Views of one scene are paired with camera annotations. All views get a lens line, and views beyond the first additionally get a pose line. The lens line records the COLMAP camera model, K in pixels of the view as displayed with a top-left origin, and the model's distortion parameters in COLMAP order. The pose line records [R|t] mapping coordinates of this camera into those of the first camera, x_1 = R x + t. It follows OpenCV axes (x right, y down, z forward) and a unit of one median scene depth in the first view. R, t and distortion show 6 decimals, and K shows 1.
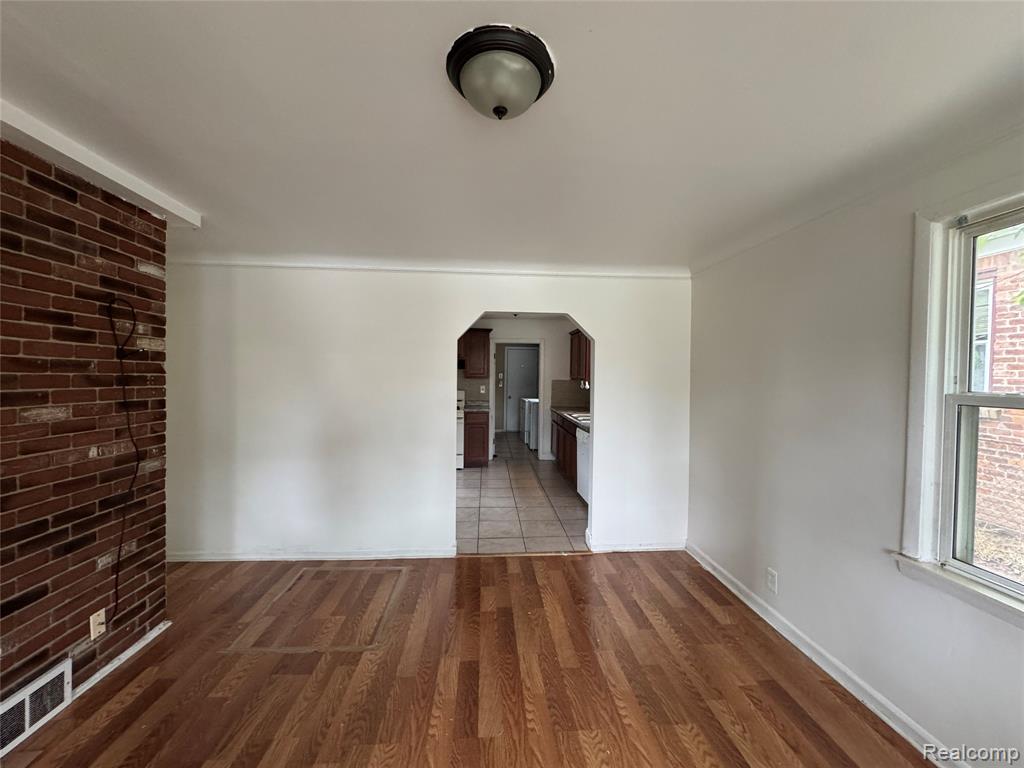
lens RADIAL K [[408.7, 0, 512.0], [0, 408.7, 384.0], [0, 0, 1]] dist [-0.000598, 0.000062]
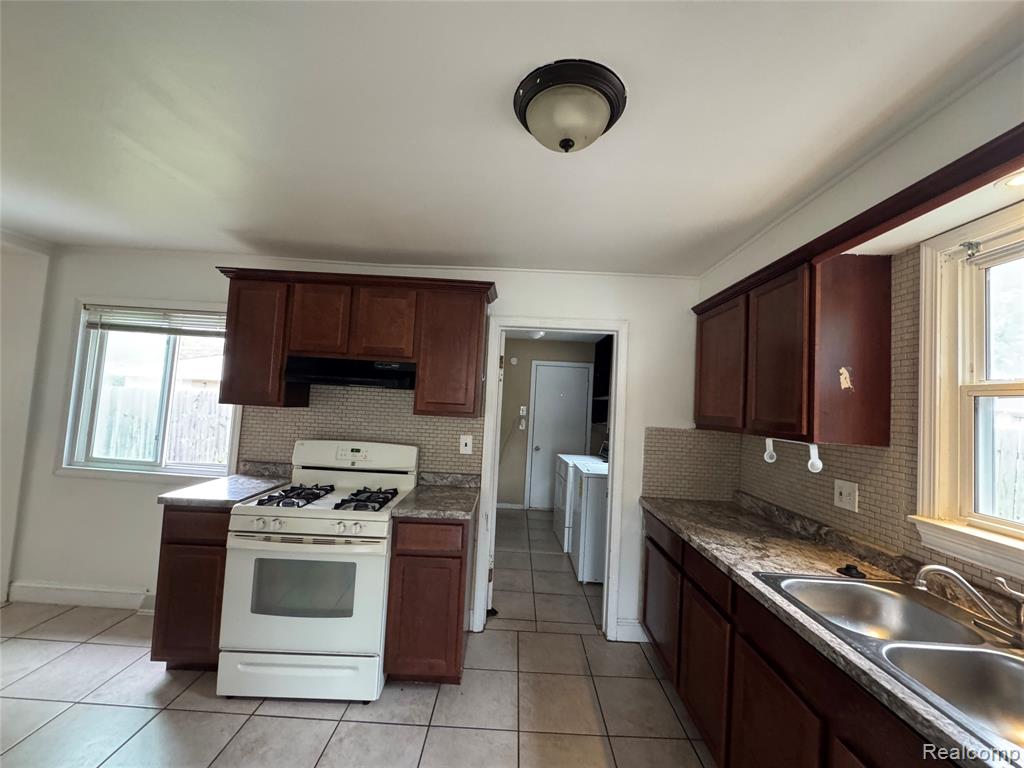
lens RADIAL K [[408.7, 0, 512.0], [0, 408.7, 384.0], [0, 0, 1]] dist [-0.000598, 0.000062]
pose [[0.996327, 0.033903, -0.078636, 0.001708], [-0.040290, 0.995890, -0.081111, -0.014093], [0.075563, 0.083981, 0.993598, 0.599400]]
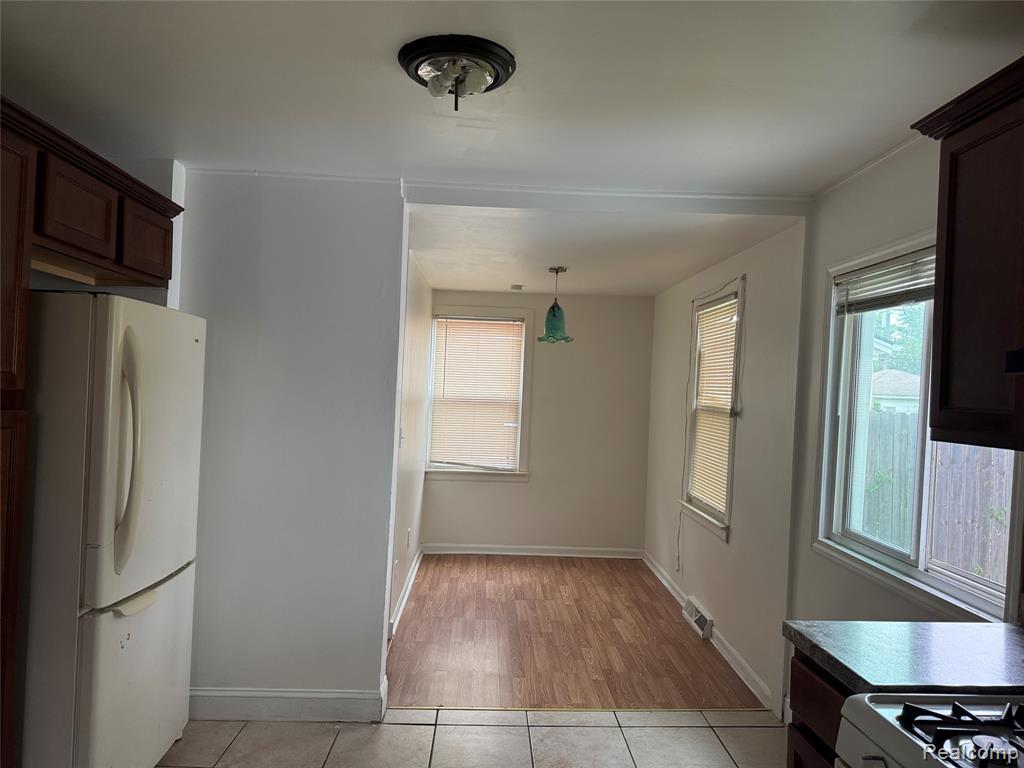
lens RADIAL K [[731.7, 0, 512.0], [0, 731.7, 384.0], [0, 0, 1]] dist [0.003139, 0.001475]
pose [[-0.029991, -0.032127, -0.999034, -0.006766], [-0.064843, 0.997440, -0.030130, -0.017635], [0.997445, 0.063877, -0.031997, 0.781917]]
